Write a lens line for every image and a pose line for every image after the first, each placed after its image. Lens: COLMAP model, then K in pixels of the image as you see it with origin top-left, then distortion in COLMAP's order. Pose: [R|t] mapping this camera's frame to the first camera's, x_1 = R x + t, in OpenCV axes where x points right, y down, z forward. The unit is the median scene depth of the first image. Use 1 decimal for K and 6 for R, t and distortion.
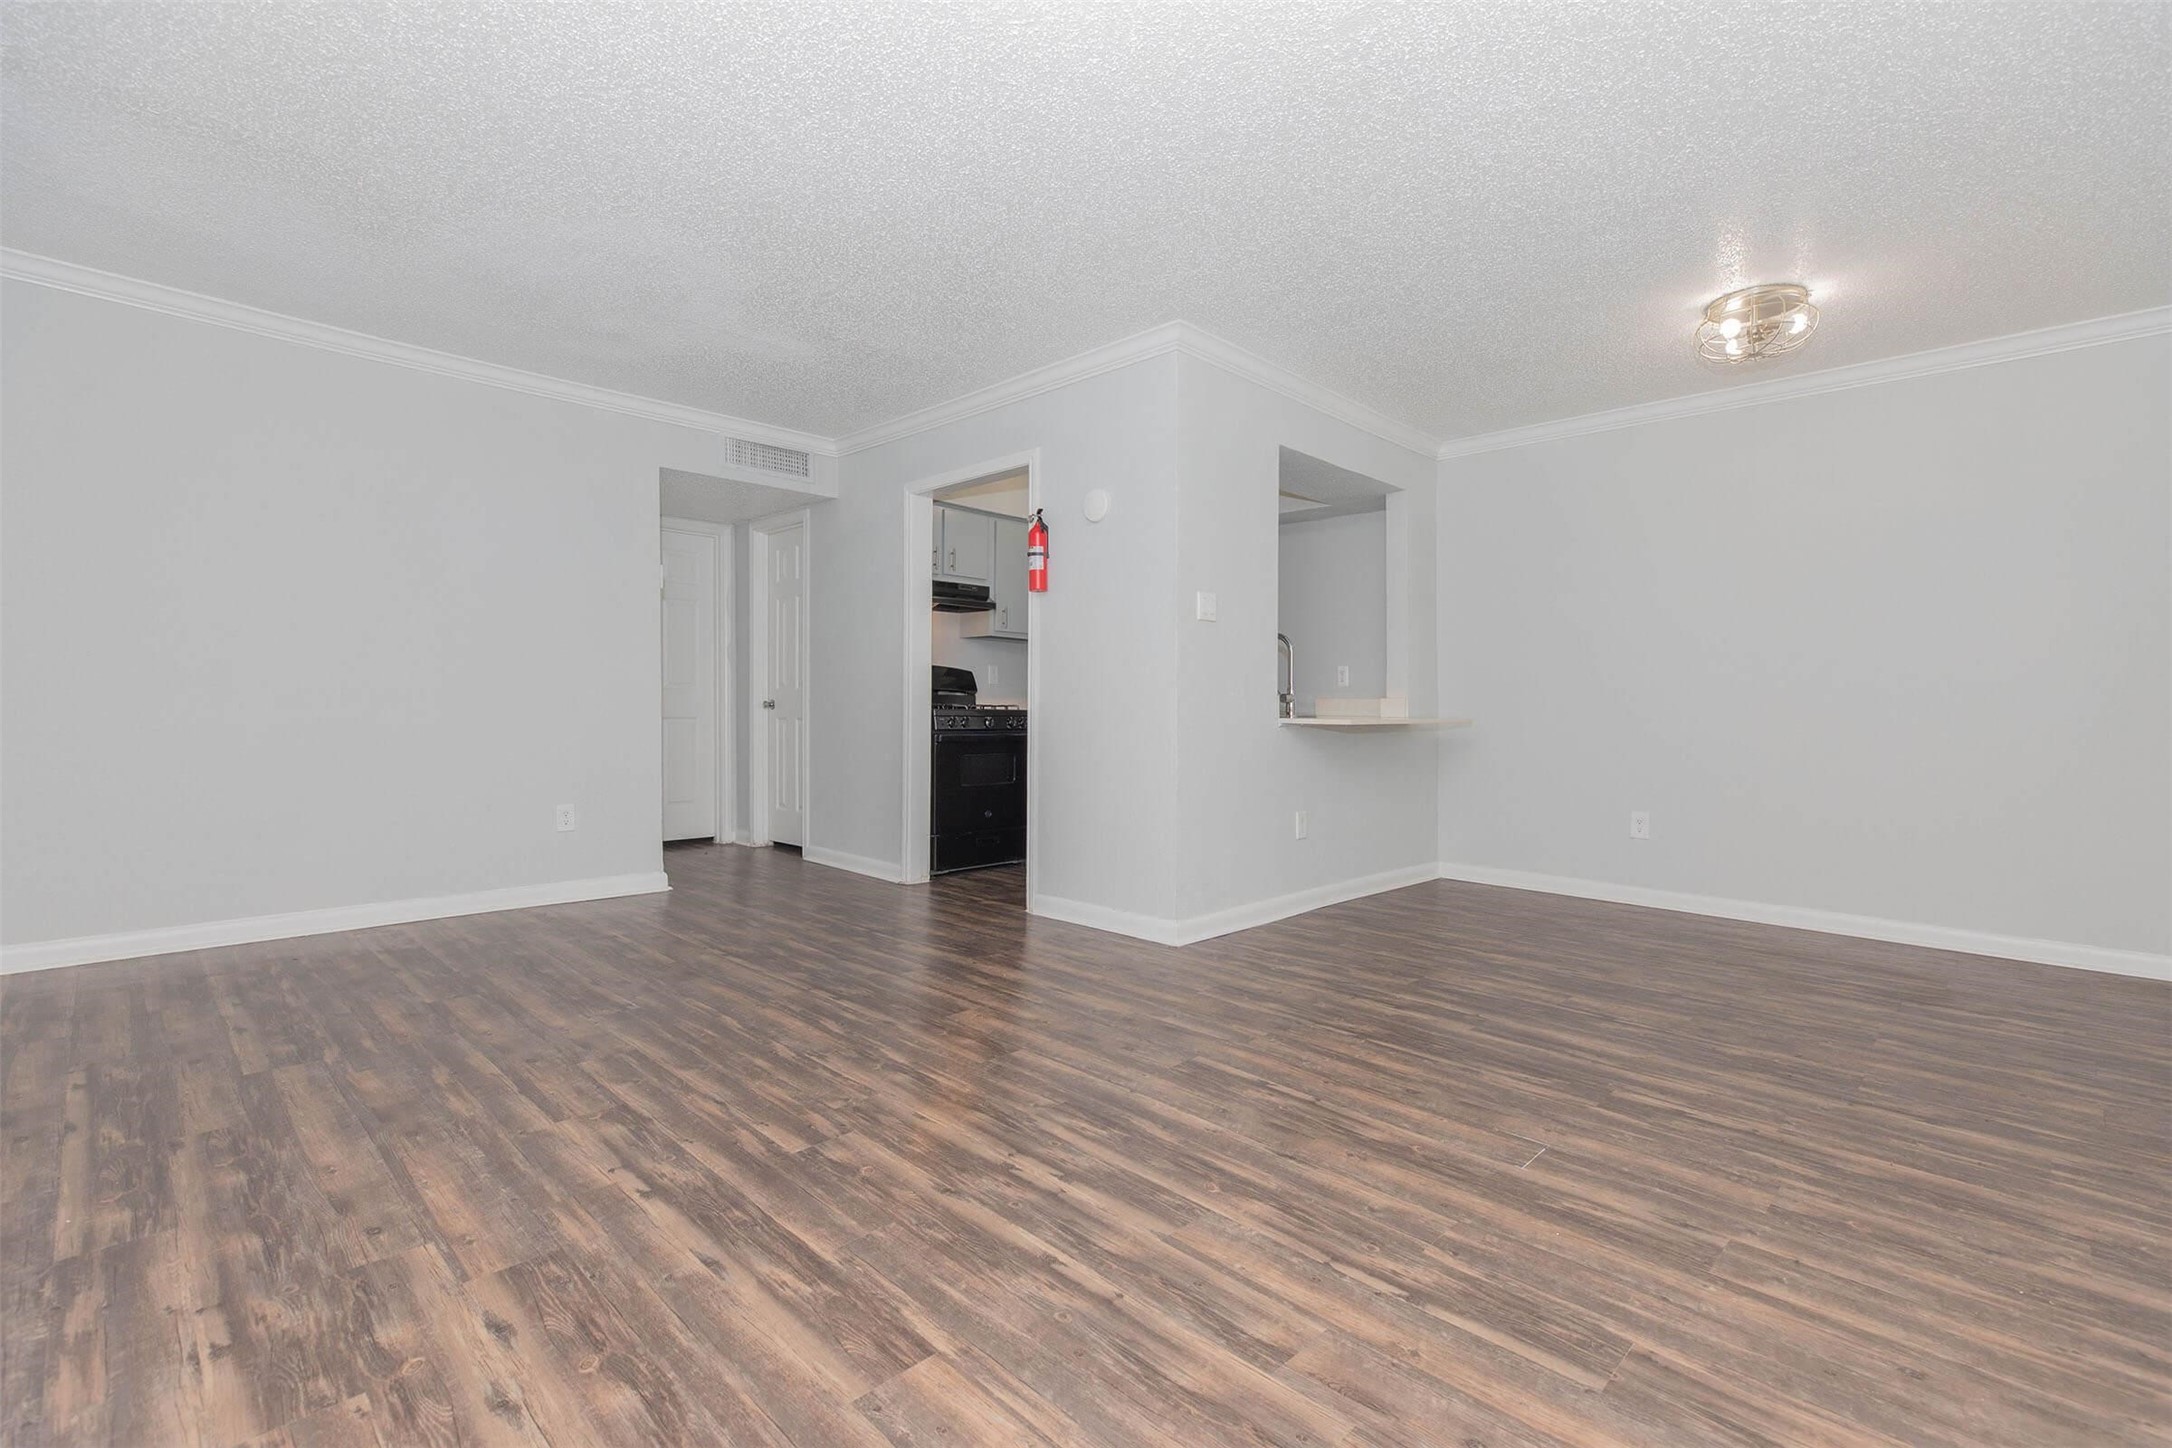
lens RADIAL K [[957.1, 0, 1081.1], [0, 957.1, 718.5], [0, 0, 1]] dist [0.000137, 0.000078]
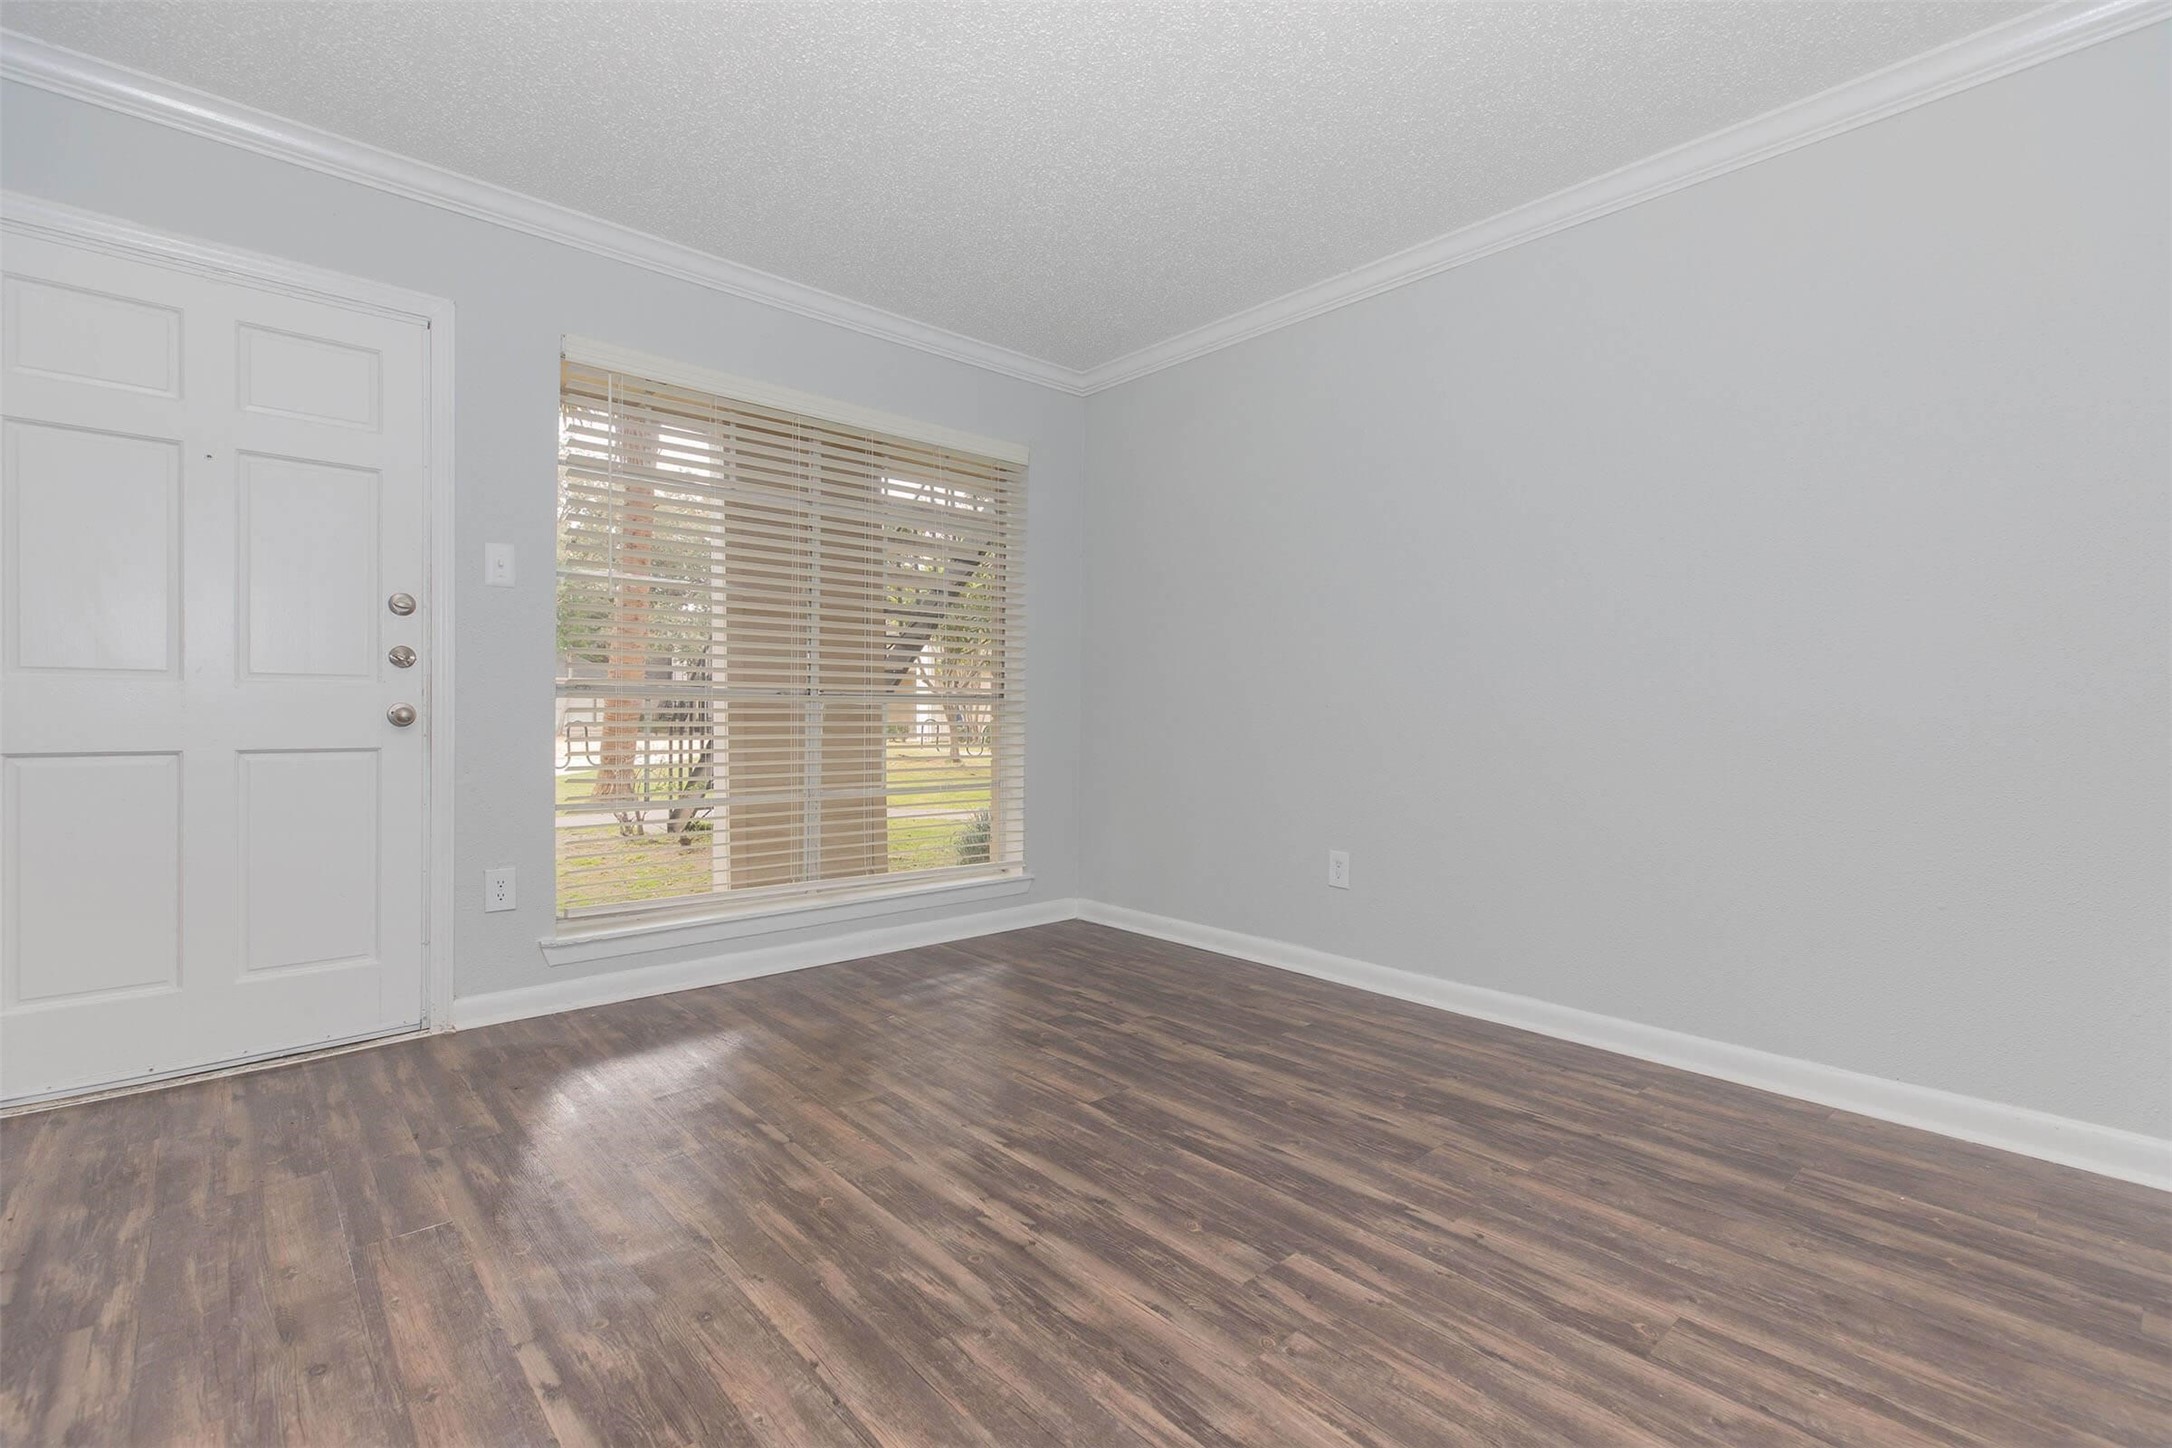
lens RADIAL K [[957.1, 0, 1090.4], [0, 957.1, 717.8], [0, 0, 1]] dist [0.000137, 0.000078]
pose [[-0.998316, -0.020835, 0.054130, -0.169310], [-0.019753, 0.999596, 0.020450, -0.021708], [-0.054535, 0.019346, -0.998324, 1.932552]]
